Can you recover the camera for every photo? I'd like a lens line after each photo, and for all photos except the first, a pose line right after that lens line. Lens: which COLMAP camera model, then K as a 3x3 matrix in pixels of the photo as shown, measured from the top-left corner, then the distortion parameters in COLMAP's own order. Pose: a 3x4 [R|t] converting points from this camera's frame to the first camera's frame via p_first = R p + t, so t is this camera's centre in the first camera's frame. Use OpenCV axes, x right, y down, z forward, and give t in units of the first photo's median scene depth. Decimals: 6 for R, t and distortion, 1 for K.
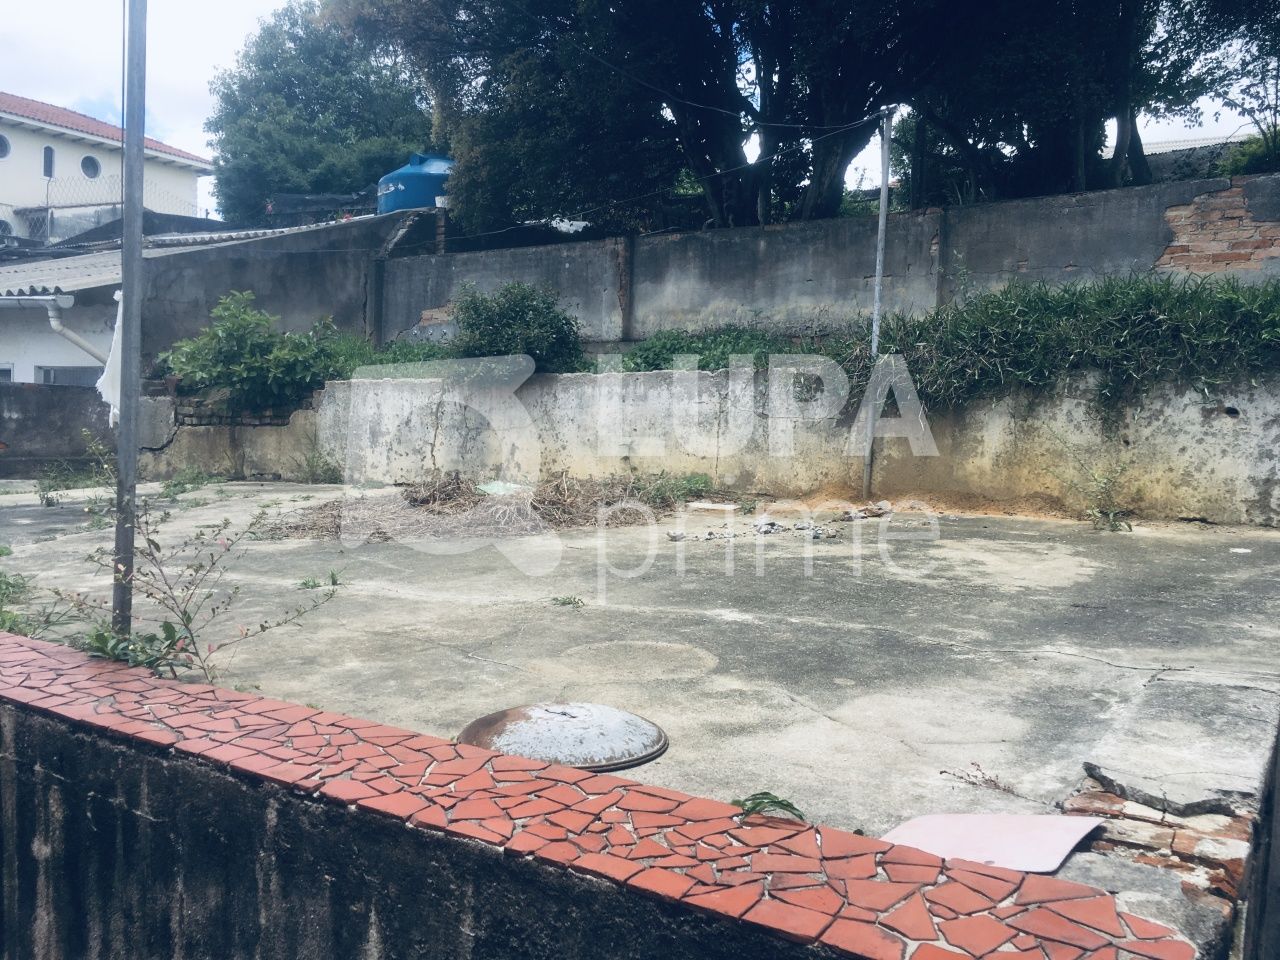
lens RADIAL K [[1085.7, 0, 633.8], [0, 1085.7, 478.3], [0, 0, 1]] dist [0.075060, -0.093940]
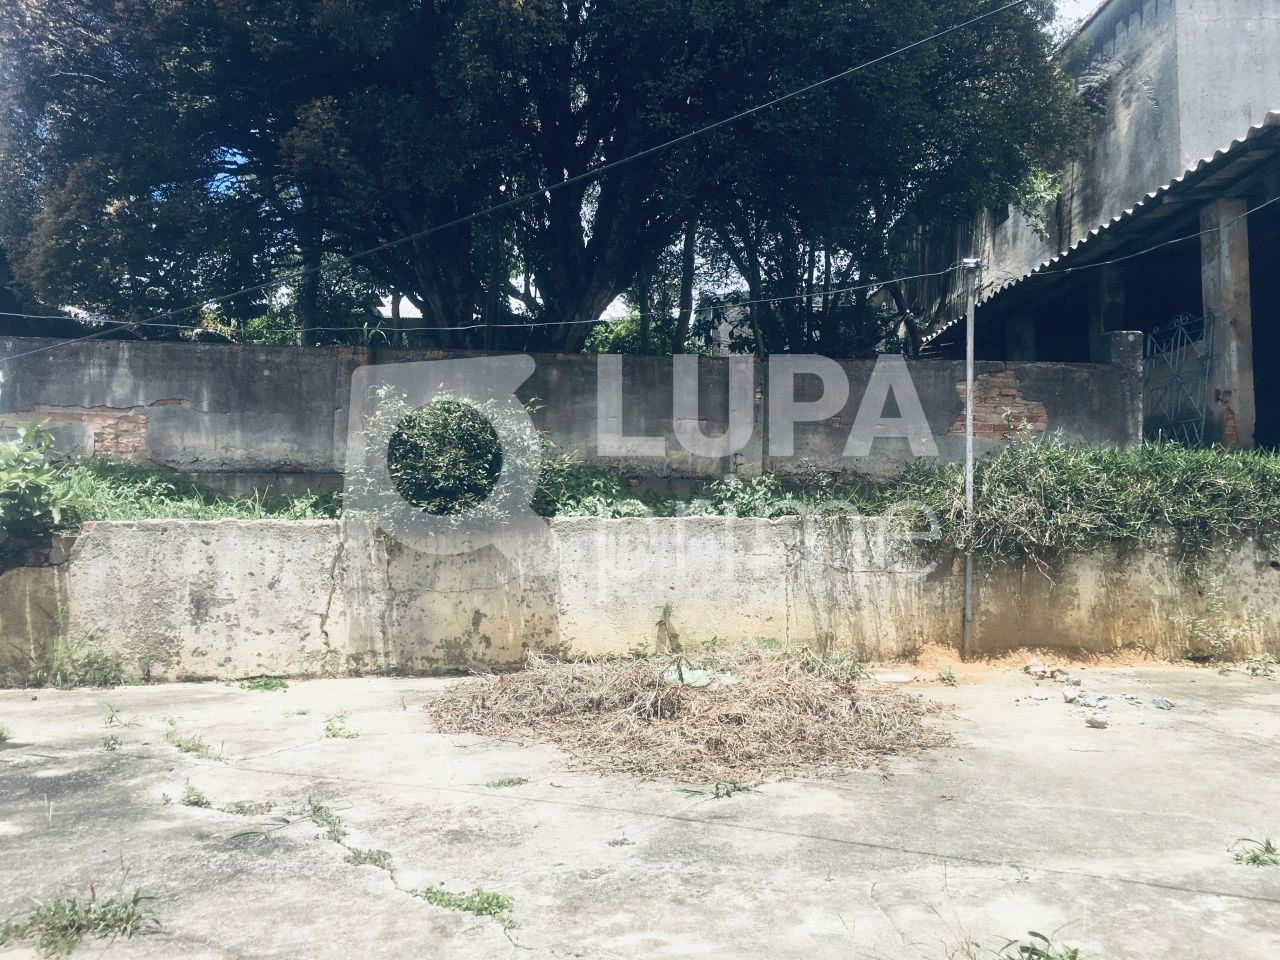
lens RADIAL K [[1085.7, 0, 633.8], [0, 1085.7, 478.3], [0, 0, 1]] dist [0.075060, -0.093940]
pose [[0.778238, 0.037586, 0.626844, -0.551327], [0.041107, 0.993017, -0.110577, -0.038435], [-0.626623, 0.111823, 0.771258, 0.392365]]
